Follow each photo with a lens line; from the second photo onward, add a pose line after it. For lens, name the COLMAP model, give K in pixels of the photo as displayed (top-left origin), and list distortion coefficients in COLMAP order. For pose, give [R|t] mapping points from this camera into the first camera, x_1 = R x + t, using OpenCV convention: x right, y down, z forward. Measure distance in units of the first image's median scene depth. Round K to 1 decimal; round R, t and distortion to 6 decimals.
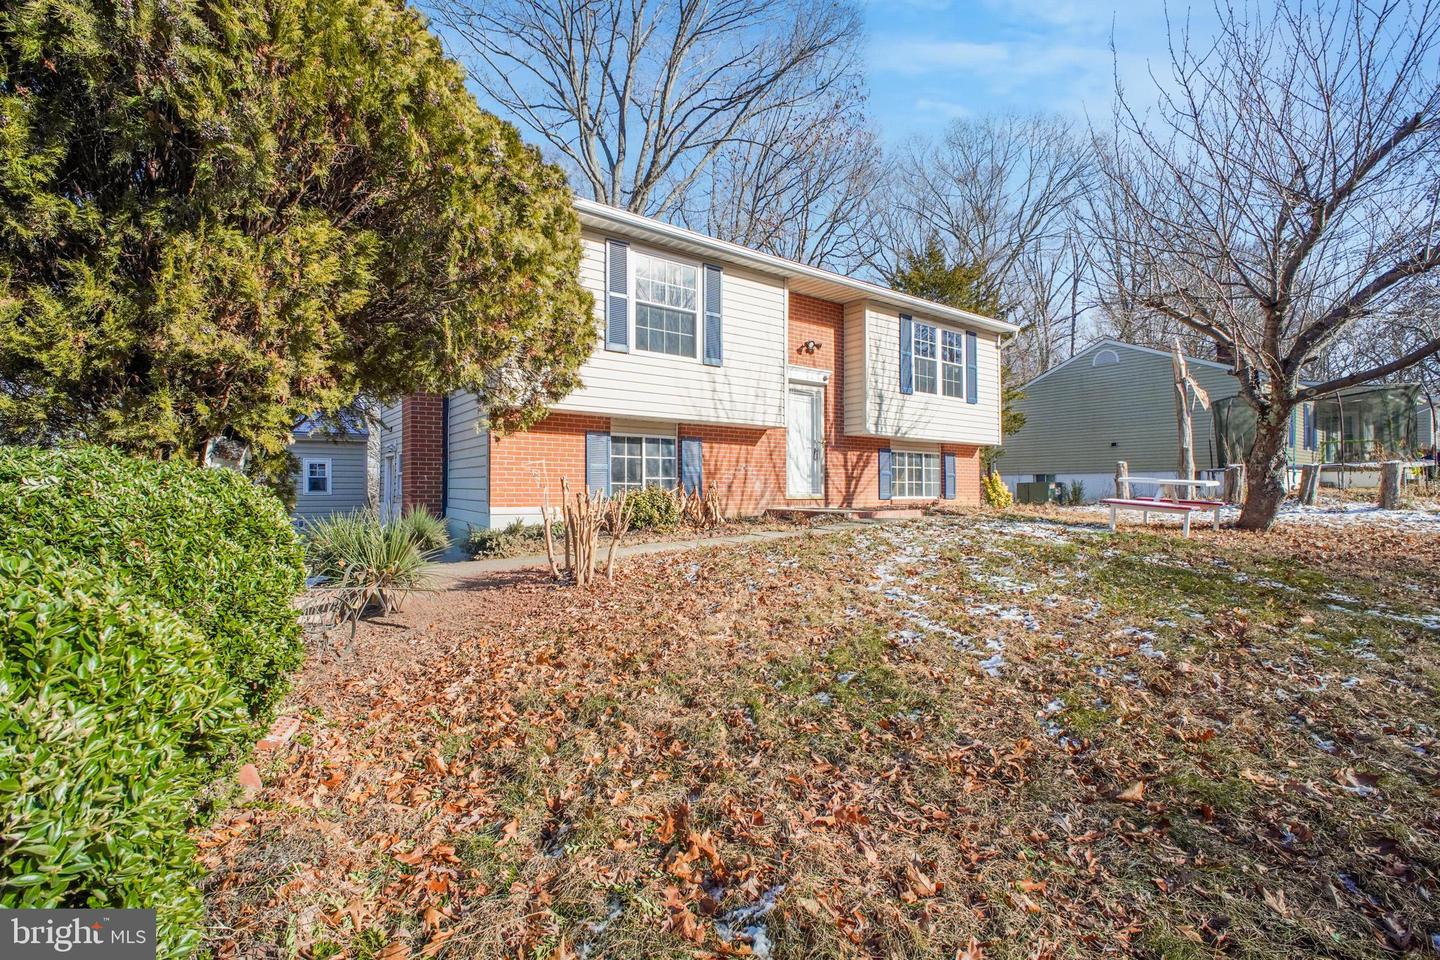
lens RADIAL K [[644.0, 0, 719.8], [0, 644.0, 474.1], [0, 0, 1]] dist [-0.000890, -0.000072]
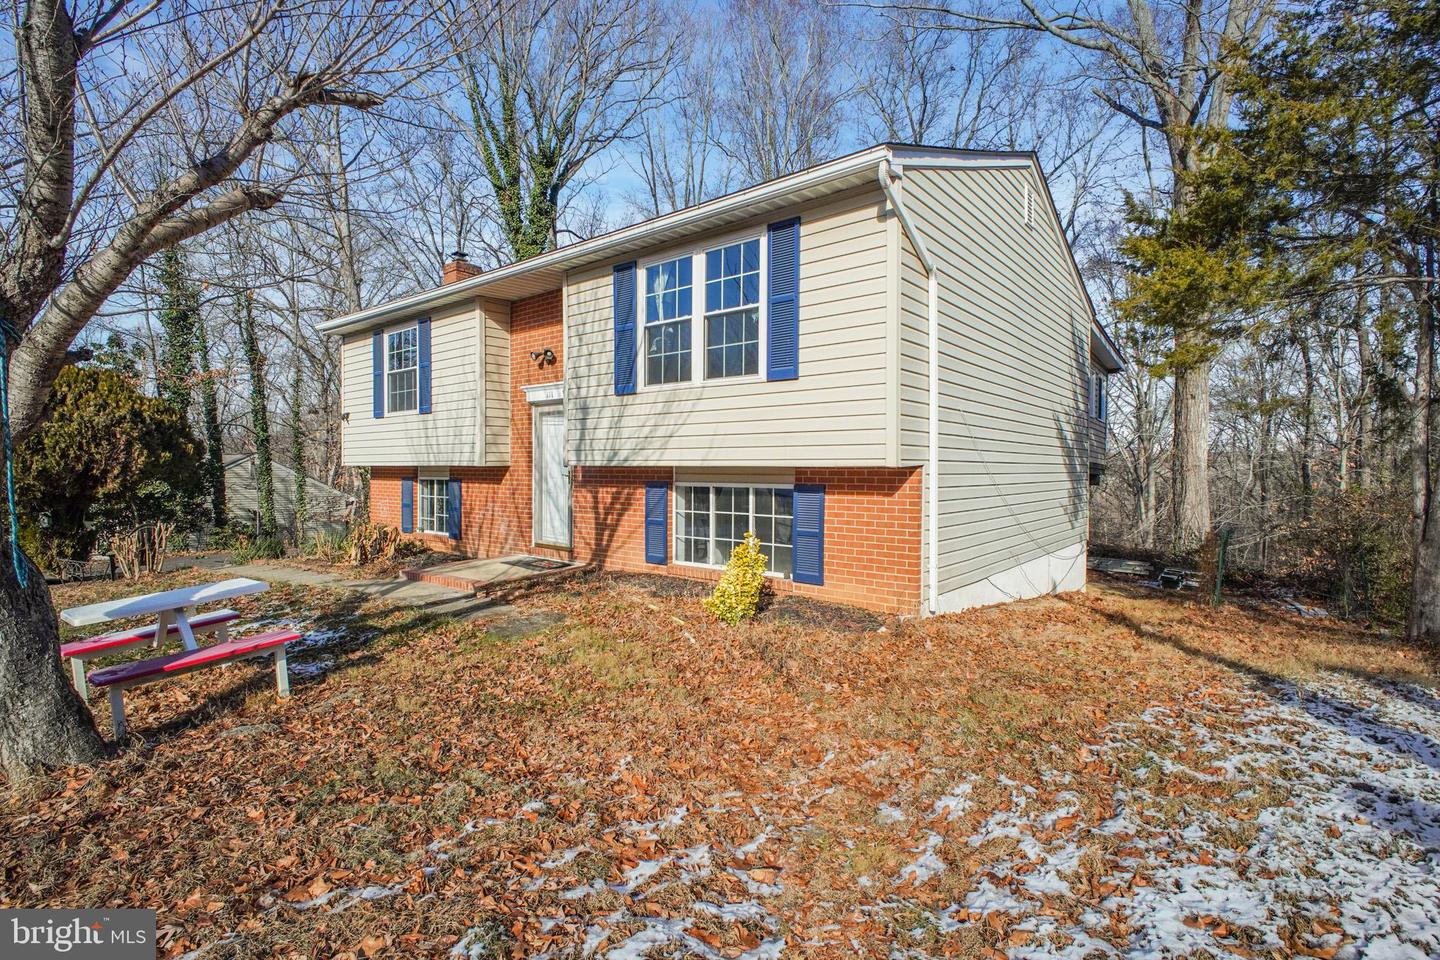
lens RADIAL K [[691.4, 0, 713.7], [0, 691.4, 489.6], [0, 0, 1]] dist [0.008365, -0.000259]
pose [[0.237301, 0.022427, -0.971177, 0.976854], [0.012712, 0.999576, 0.026189, -0.052626], [0.971353, -0.018560, 0.236916, 0.954569]]
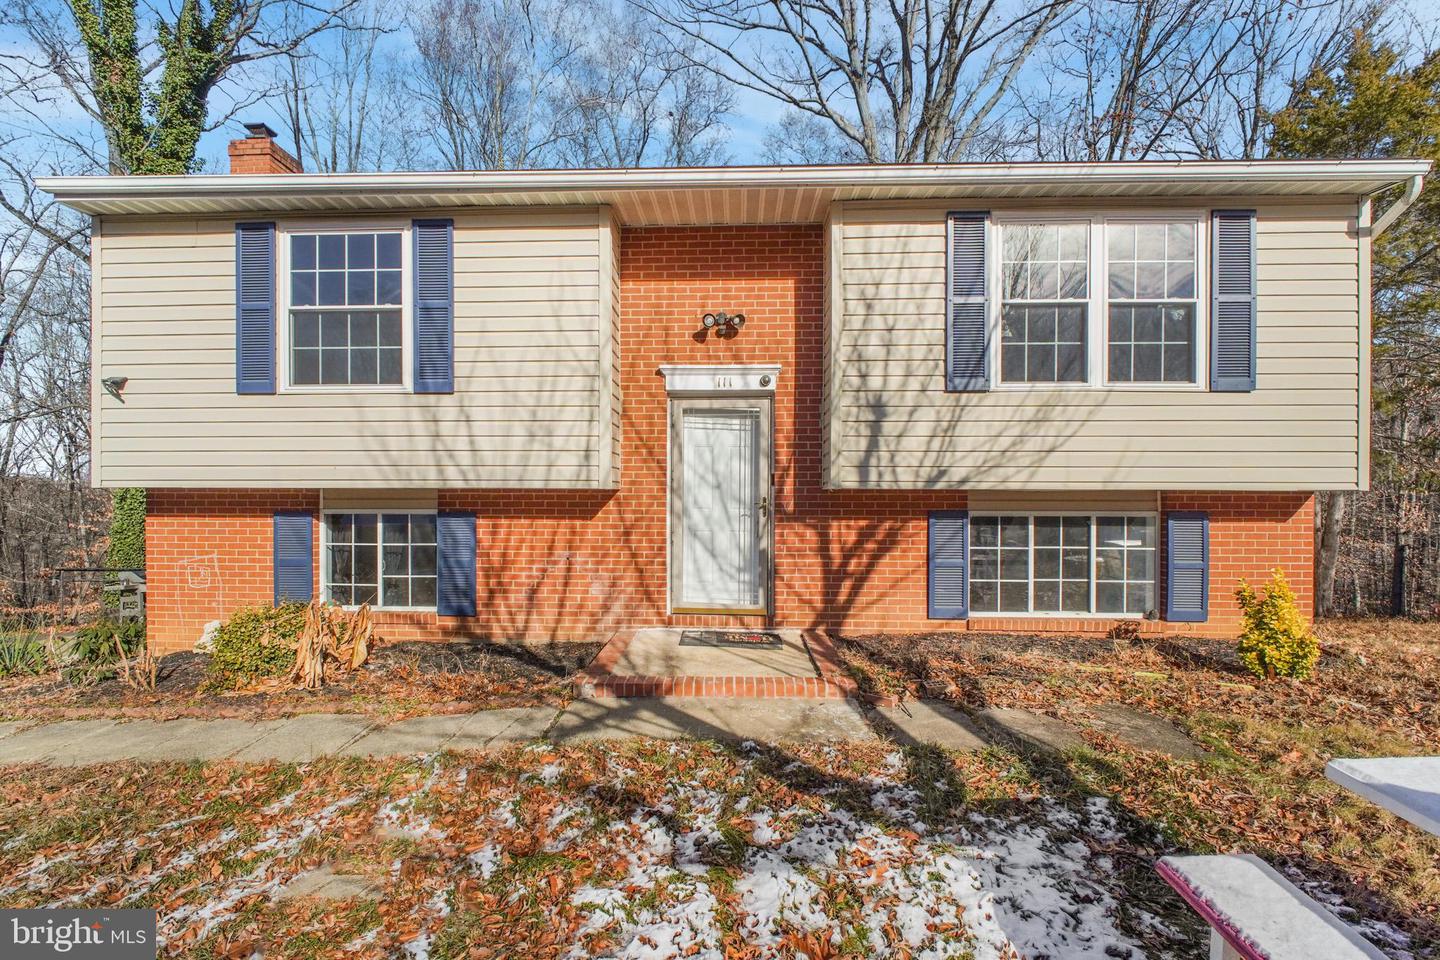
lens RADIAL K [[666.3, 0, 703.1], [0, 666.3, 511.0], [0, 0, 1]] dist [-0.004313, -0.001295]
pose [[0.780848, 0.004314, -0.624706, 0.448899], [0.013223, 0.999638, 0.023432, -0.057422], [0.624581, -0.026557, 0.780508, 0.543724]]
